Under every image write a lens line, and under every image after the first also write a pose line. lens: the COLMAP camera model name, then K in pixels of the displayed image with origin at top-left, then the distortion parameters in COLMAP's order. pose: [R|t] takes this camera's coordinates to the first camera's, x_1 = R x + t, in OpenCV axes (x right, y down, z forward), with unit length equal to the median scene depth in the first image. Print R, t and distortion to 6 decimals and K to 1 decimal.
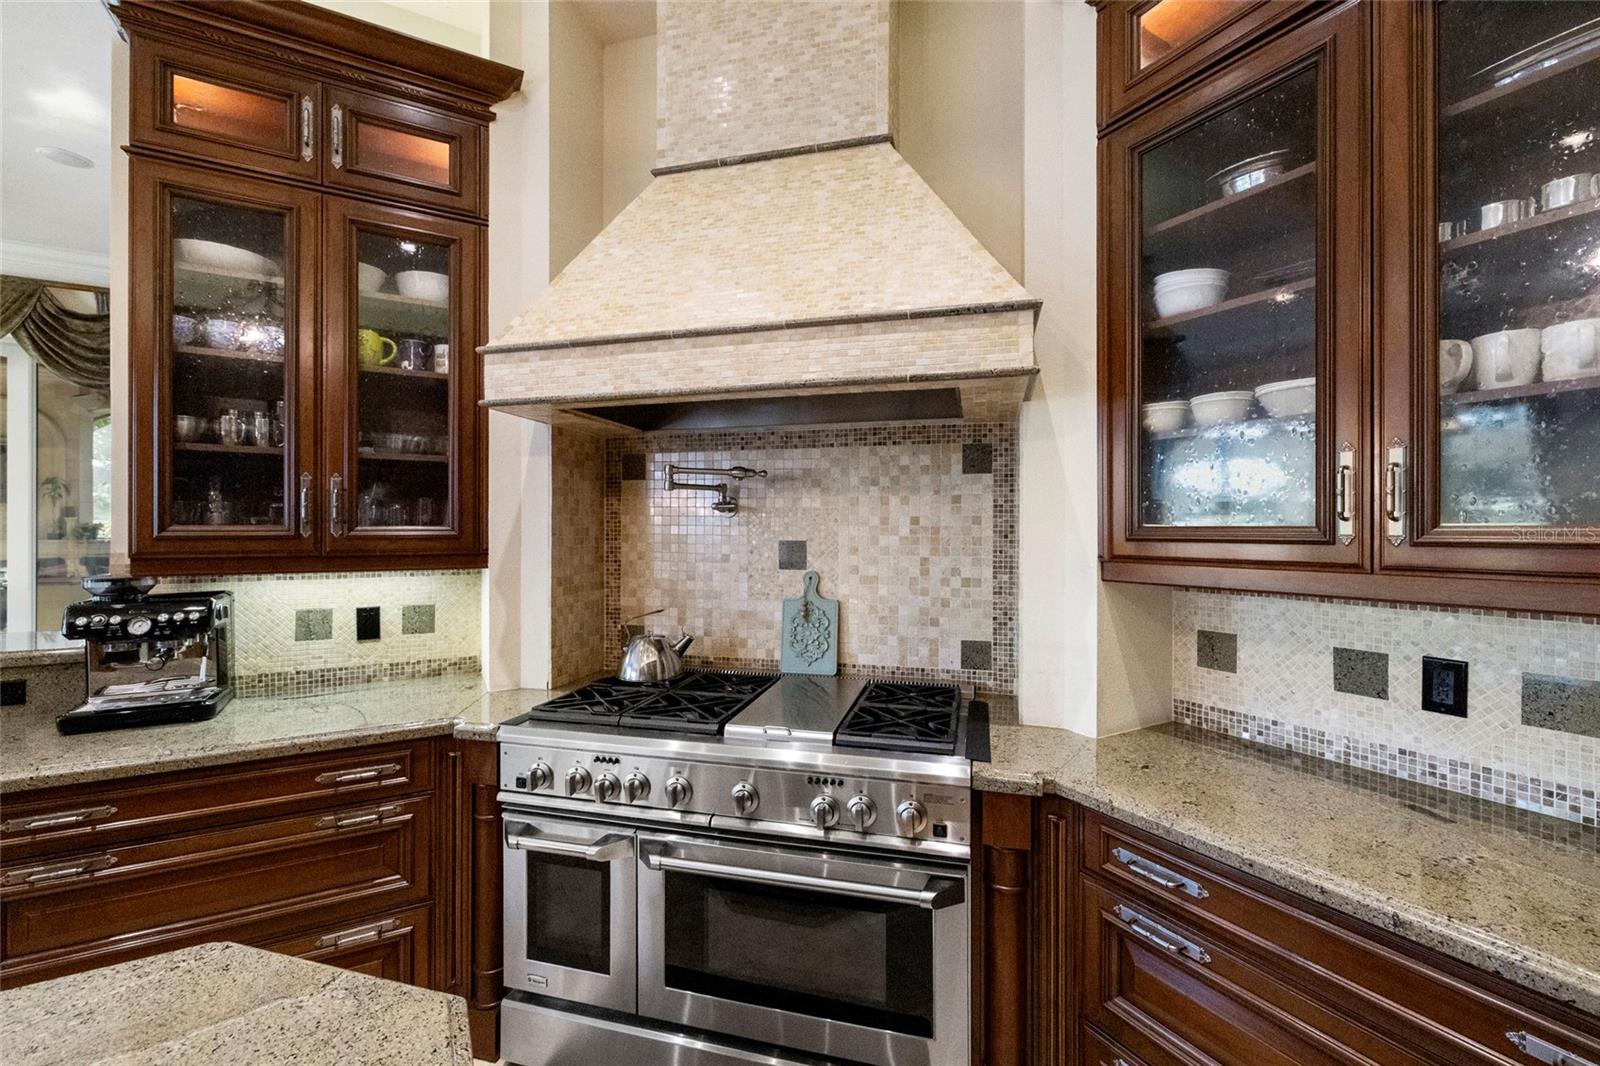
lens RADIAL K [[670.2, 0, 795.6], [0, 670.2, 528.2], [0, 0, 1]] dist [-0.000645, -0.000151]
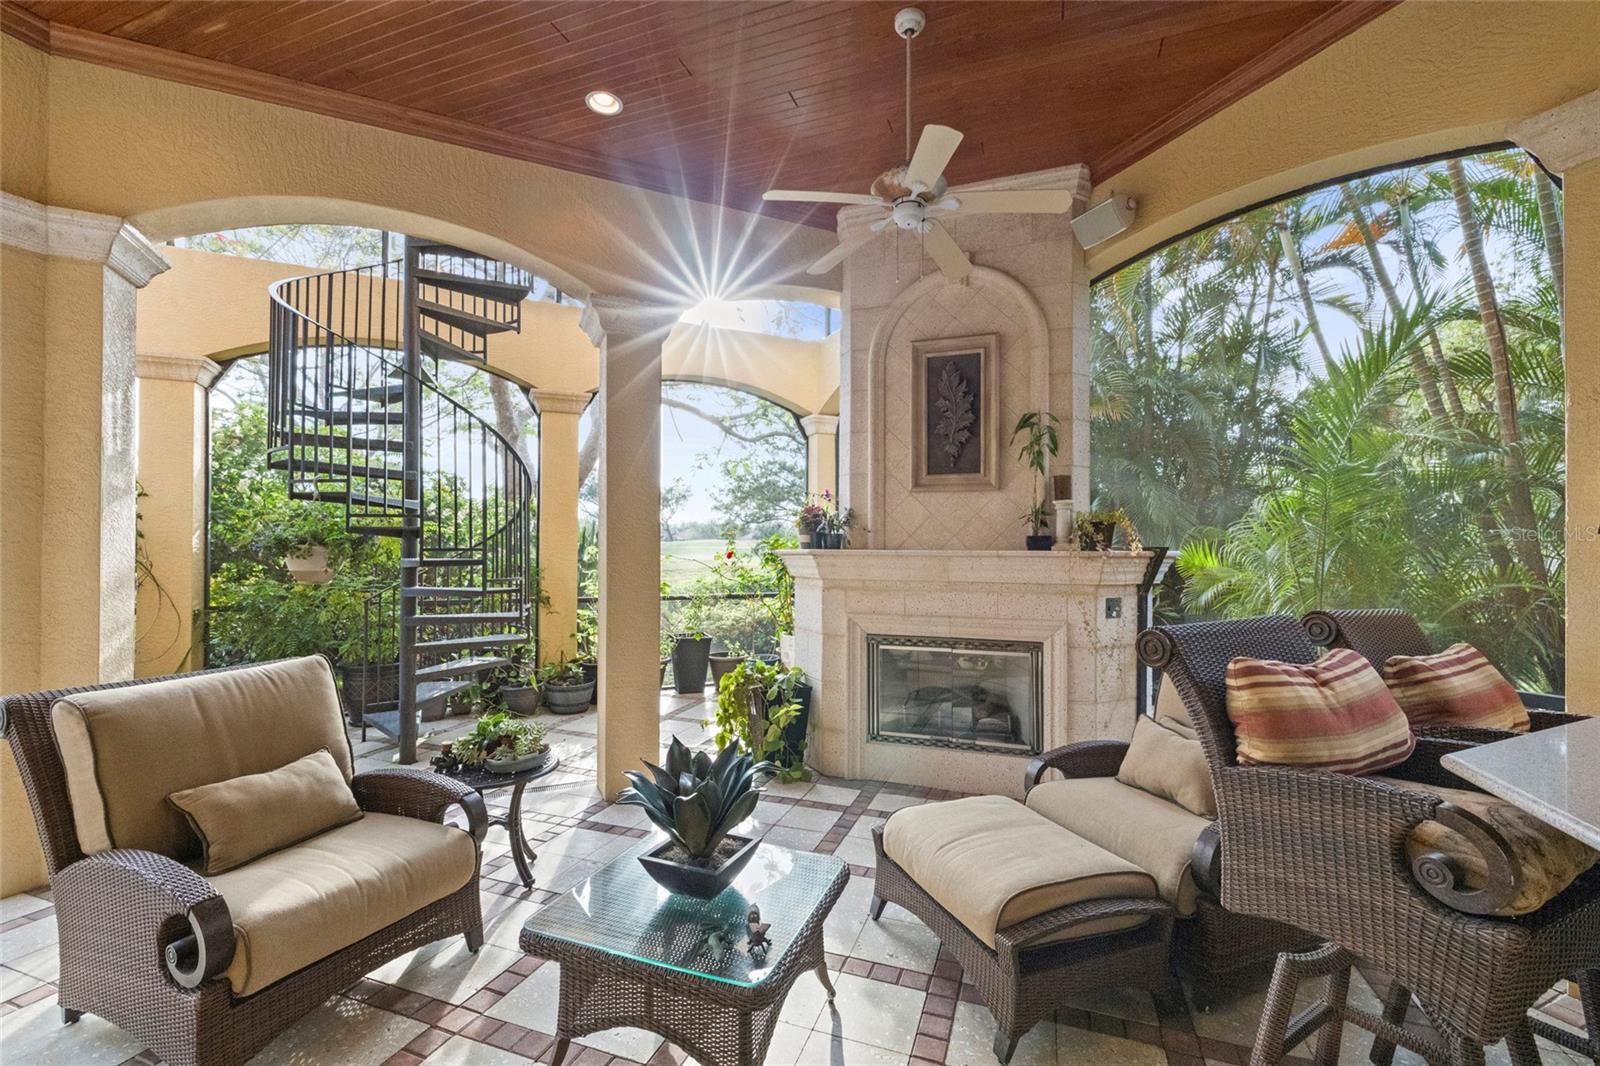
lens RADIAL K [[656.1, 0, 802.0], [0, 656.1, 544.2], [0, 0, 1]] dist [0.000564, 0.000105]
pose [[0.647672, -0.002634, -0.761914, -3.504425], [-0.002273, 0.999983, -0.005390, 0.062790], [0.761916, 0.005223, 0.647655, 2.383881]]
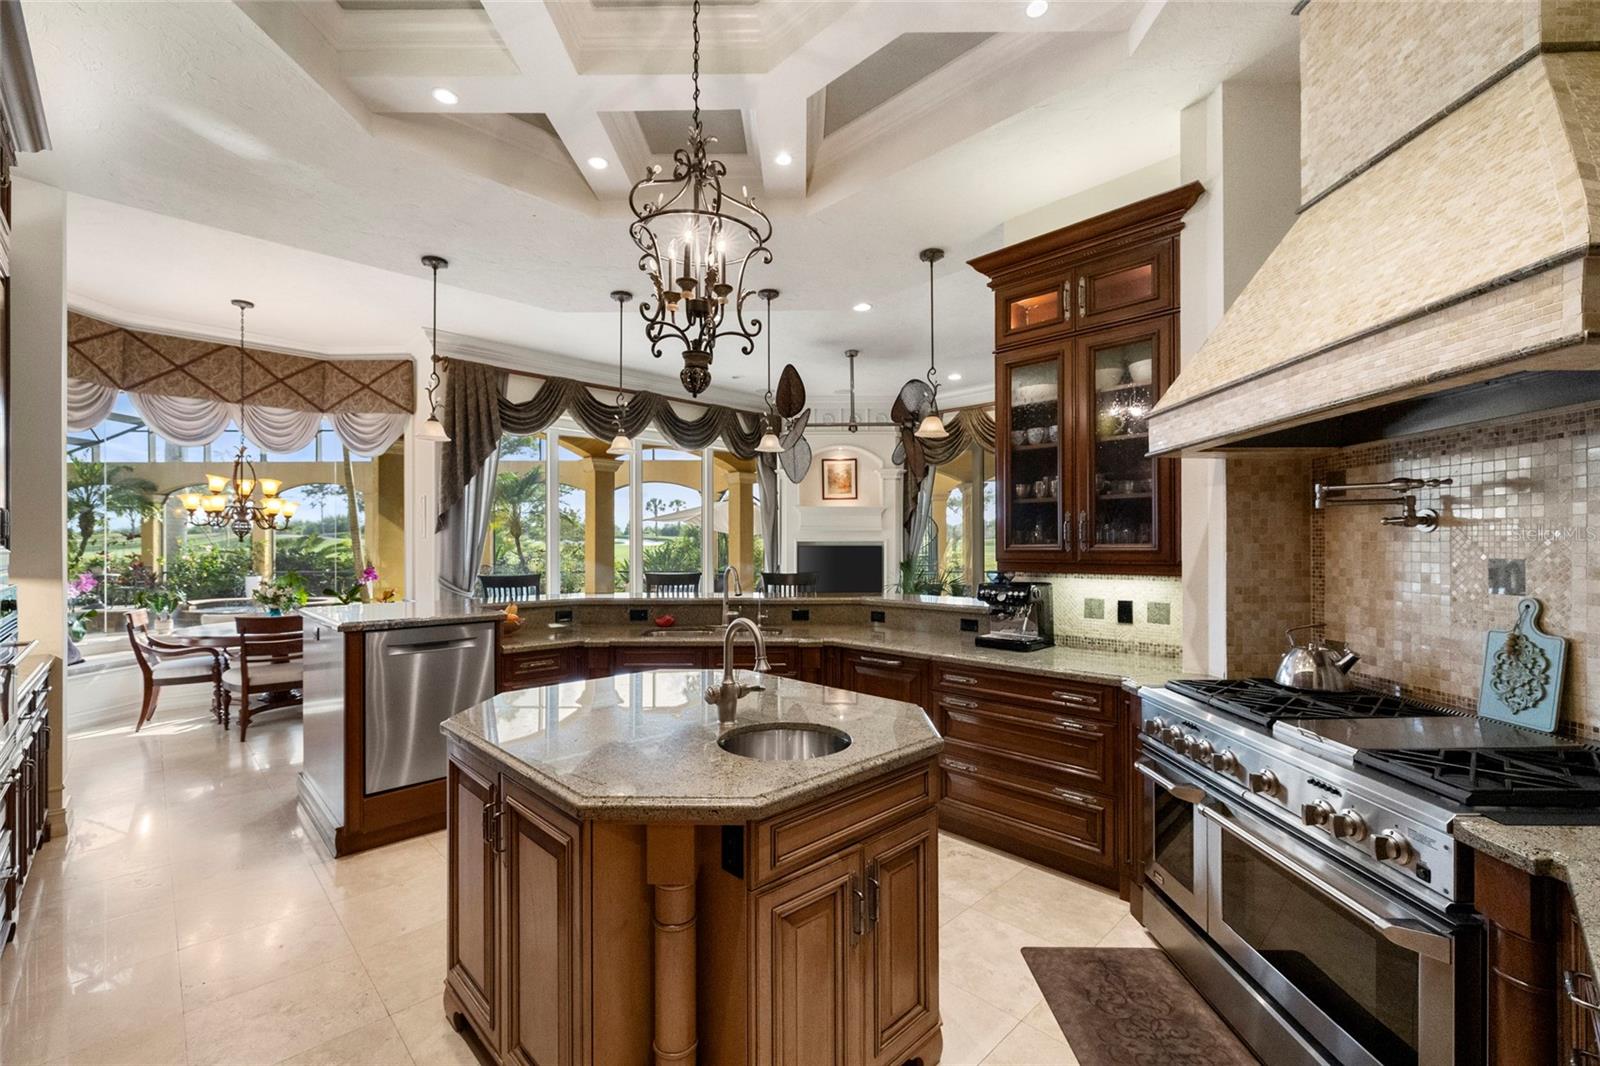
lens RADIAL K [[671.8, 0, 798.8], [0, 671.8, 544.7], [0, 0, 1]] dist [0.000917, 0.000172]
pose [[0.253336, -0.004174, -0.967369, 0.604250], [0.004660, 0.999984, -0.003095, -0.000560], [0.967367, -0.003724, 0.253351, -0.042062]]
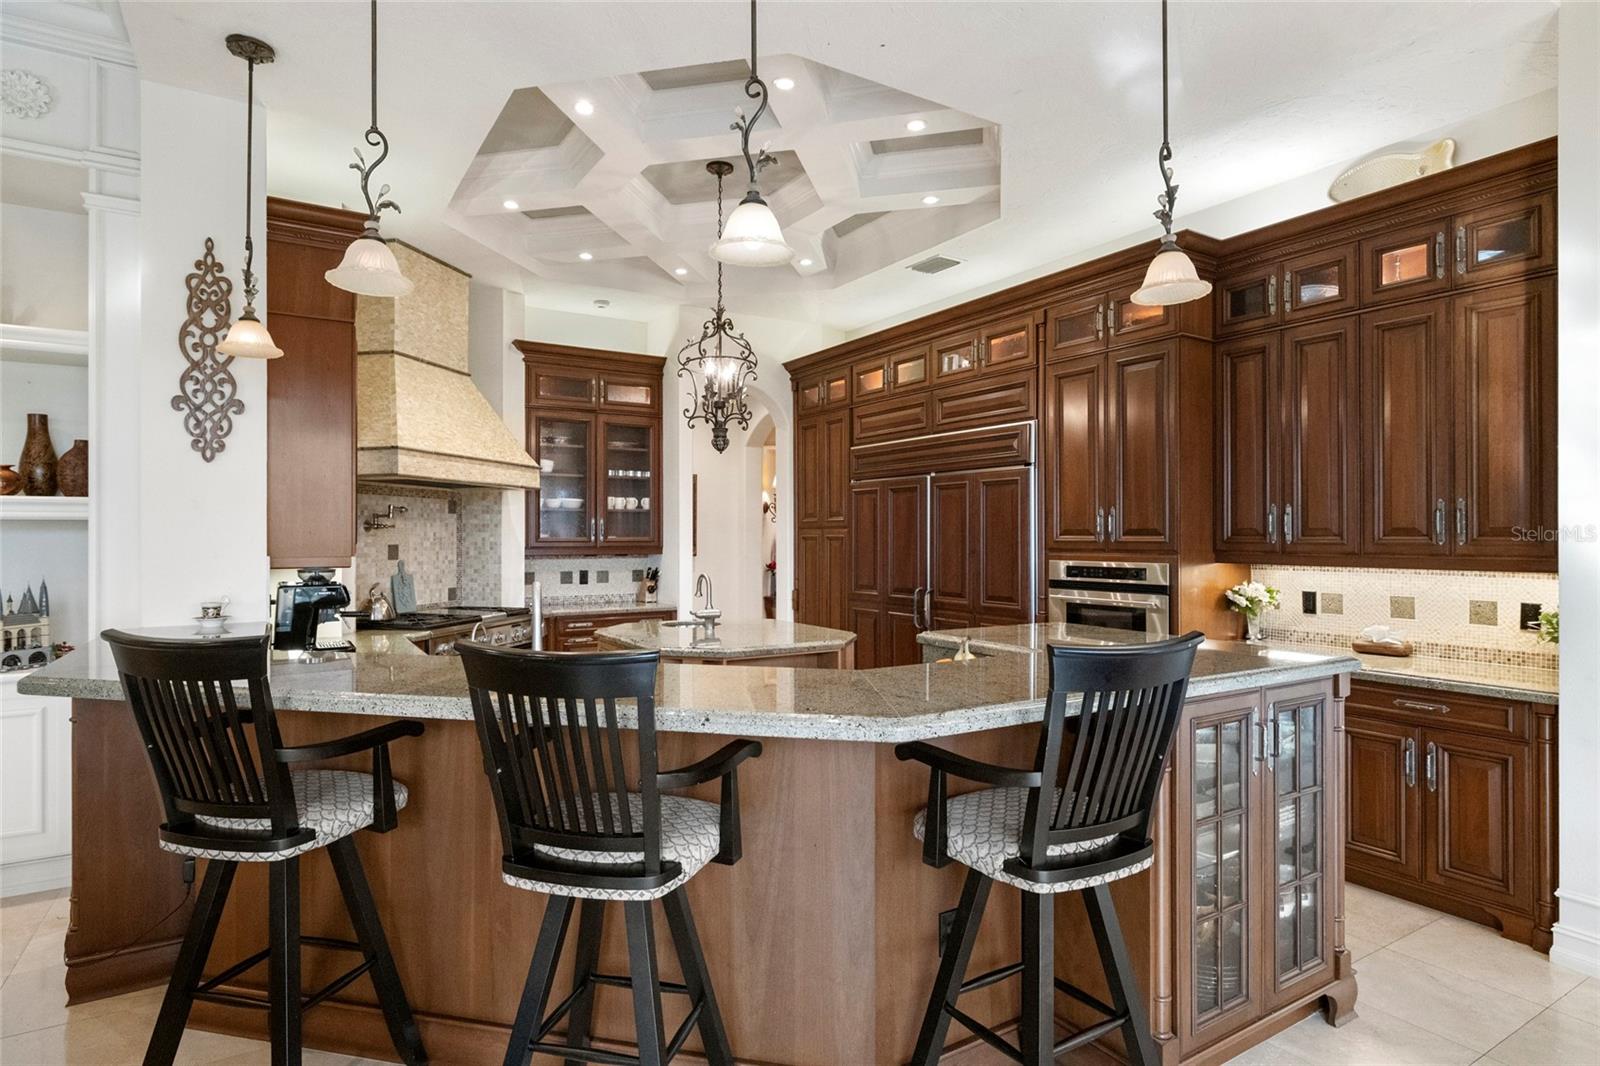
lens RADIAL K [[855.4, 0, 800.0], [0, 855.4, 533.0], [0, 0, 1]] dist [-0.002257, -0.000313]
pose [[-0.037505, 0.002896, 0.999292, -2.609554], [-0.001908, 0.999994, -0.002970, -0.009713], [-0.999295, -0.002018, -0.037499, -0.060625]]
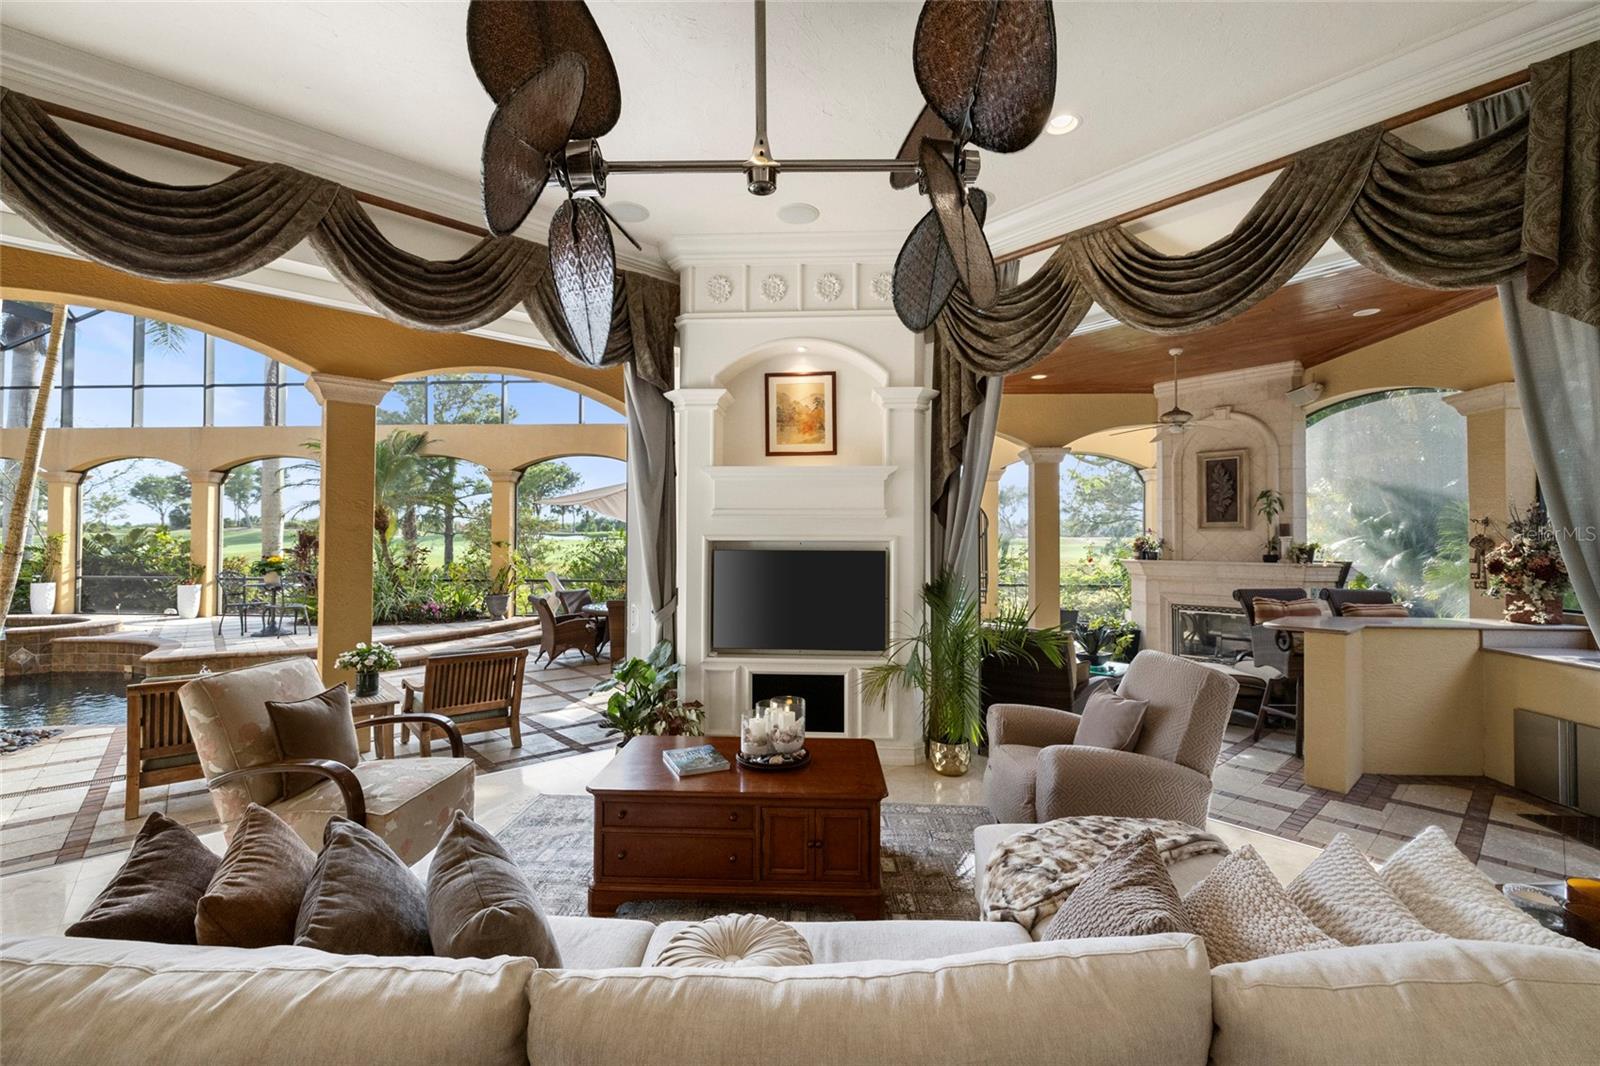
lens RADIAL K [[671.3, 0, 800.0], [0, 671.3, 533.0], [0, 0, 1]] dist [0.000623, 0.000162]
pose [[0.207285, -0.015224, -0.978162, -1.546568], [-0.001393, 0.999873, -0.015857, -0.025380], [0.978280, 0.004650, 0.207238, 0.915129]]
